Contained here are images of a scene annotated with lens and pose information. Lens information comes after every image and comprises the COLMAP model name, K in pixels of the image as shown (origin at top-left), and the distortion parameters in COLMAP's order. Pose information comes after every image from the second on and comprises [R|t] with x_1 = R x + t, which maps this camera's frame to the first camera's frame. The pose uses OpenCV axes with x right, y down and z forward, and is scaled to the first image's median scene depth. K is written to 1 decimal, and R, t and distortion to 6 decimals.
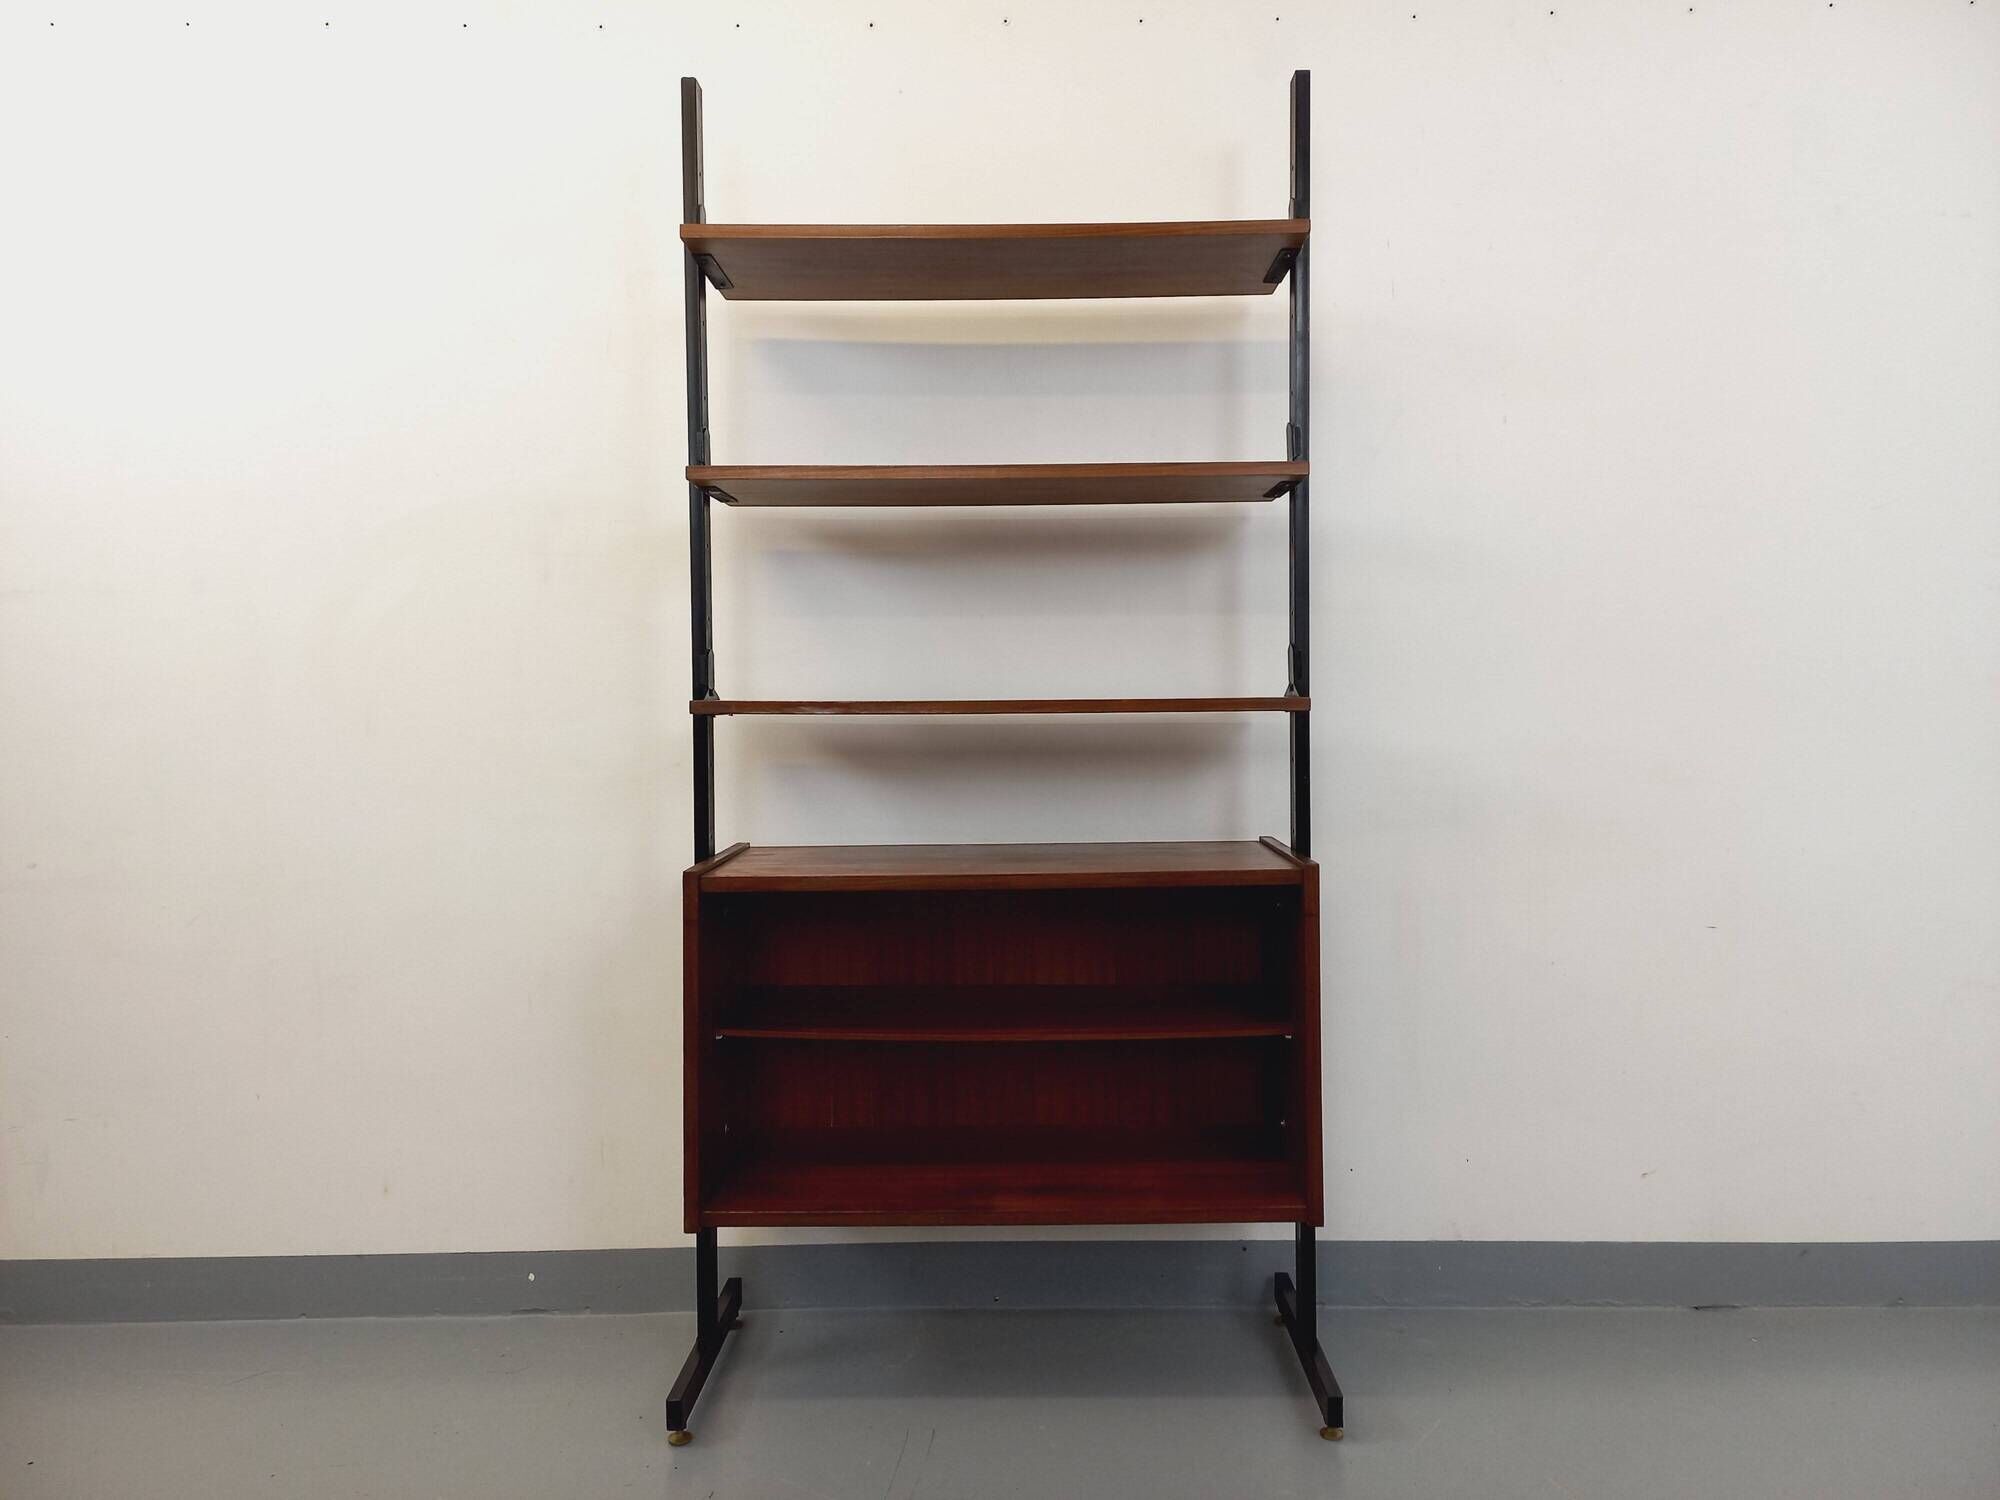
lens RADIAL K [[1461.1, 0, 1022.0], [0, 1461.1, 745.6], [0, 0, 1]] dist [0.070691, -0.002375]
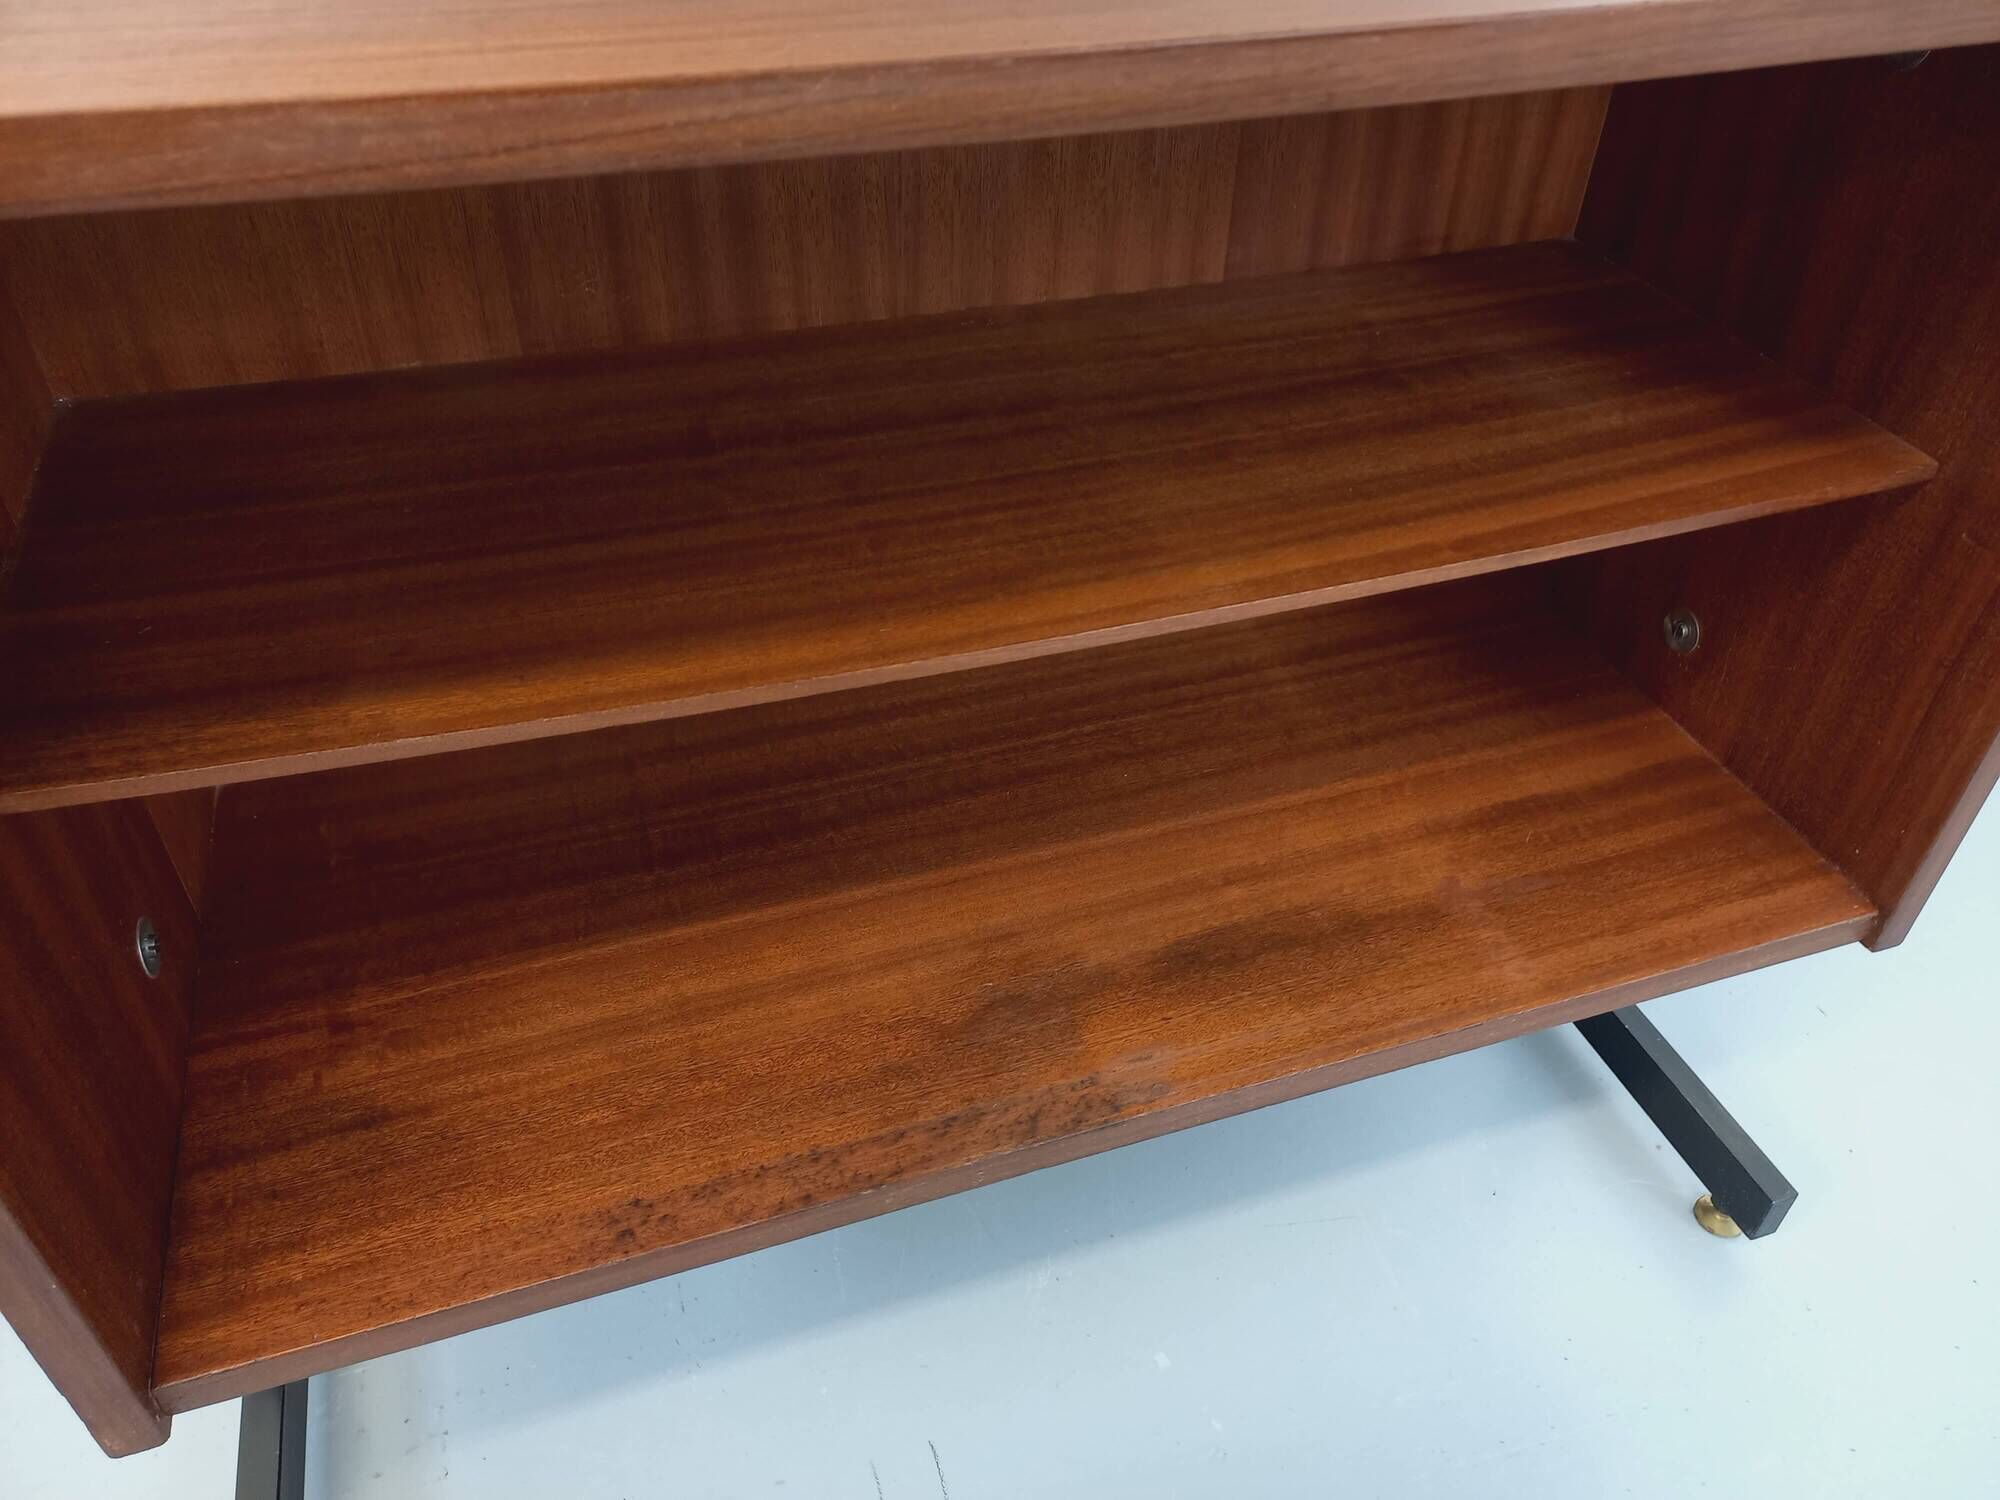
lens RADIAL K [[1408.8, 0, 1027.3], [0, 1408.8, 736.4], [0, 0, 1]] dist [0.122196, -0.127976]
pose [[0.943077, -0.184218, 0.276891, -0.096617], [-0.020745, 0.798364, 0.601818, 0.043378], [-0.331925, -0.573305, 0.749098, 0.692300]]
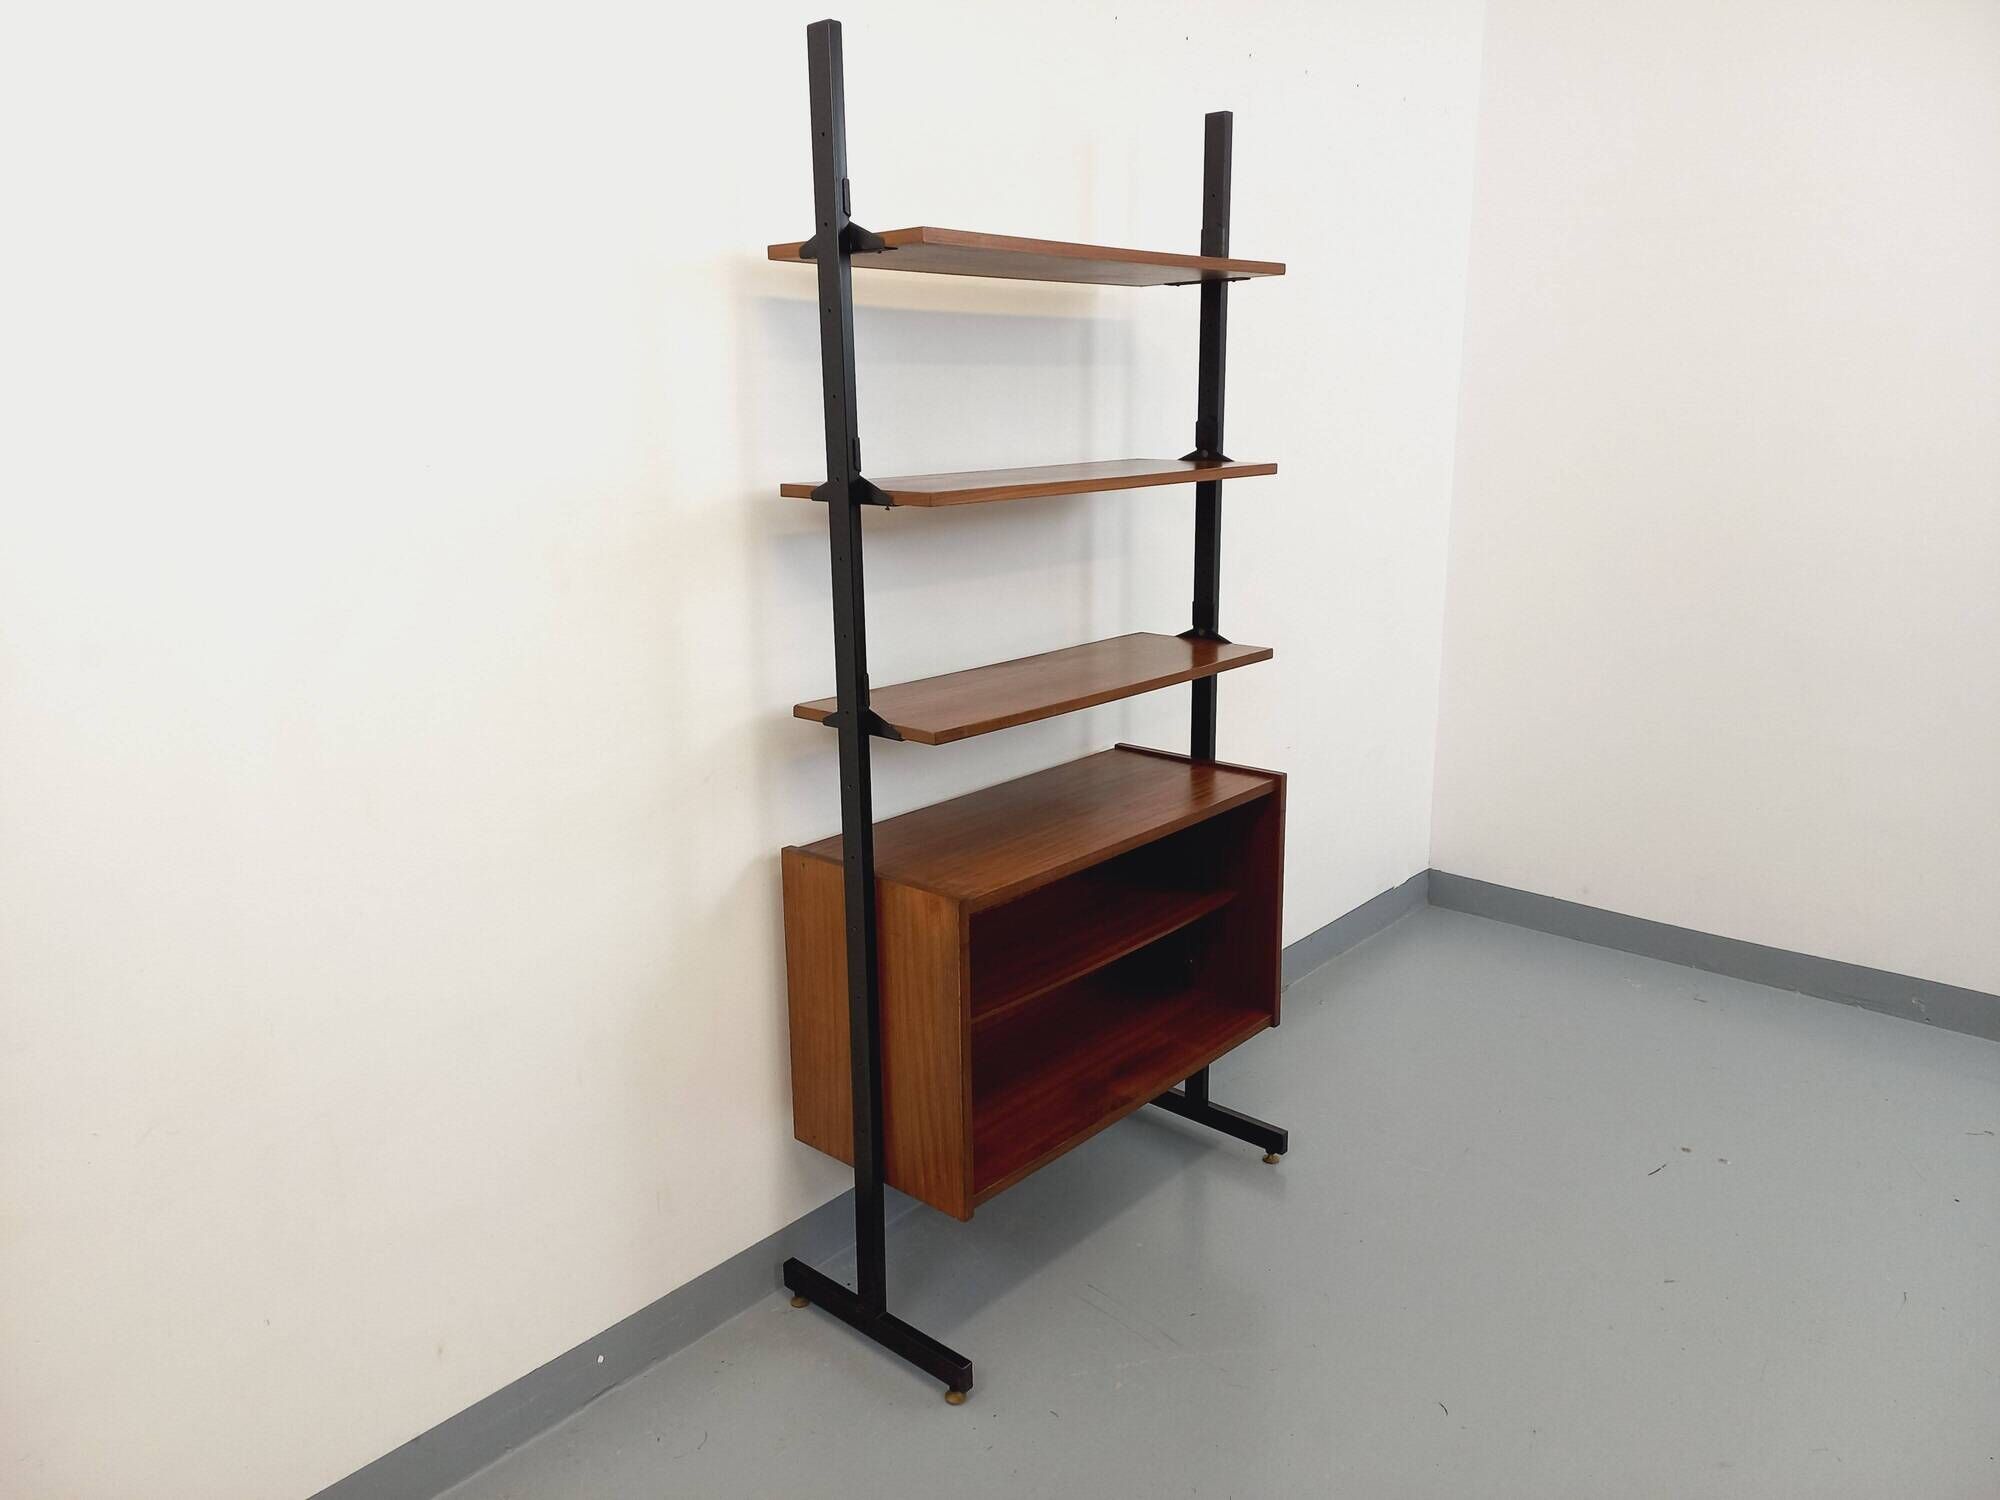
lens RADIAL K [[1443.5, 0, 1031.0], [0, 1443.5, 744.3], [0, 0, 1]] dist [0.096425, -0.107193]
pose [[0.649776, -0.181163, 0.738222, -0.771583], [0.027153, 0.976096, 0.215639, -0.197971], [-0.759641, -0.120072, 0.639162, 0.282281]]
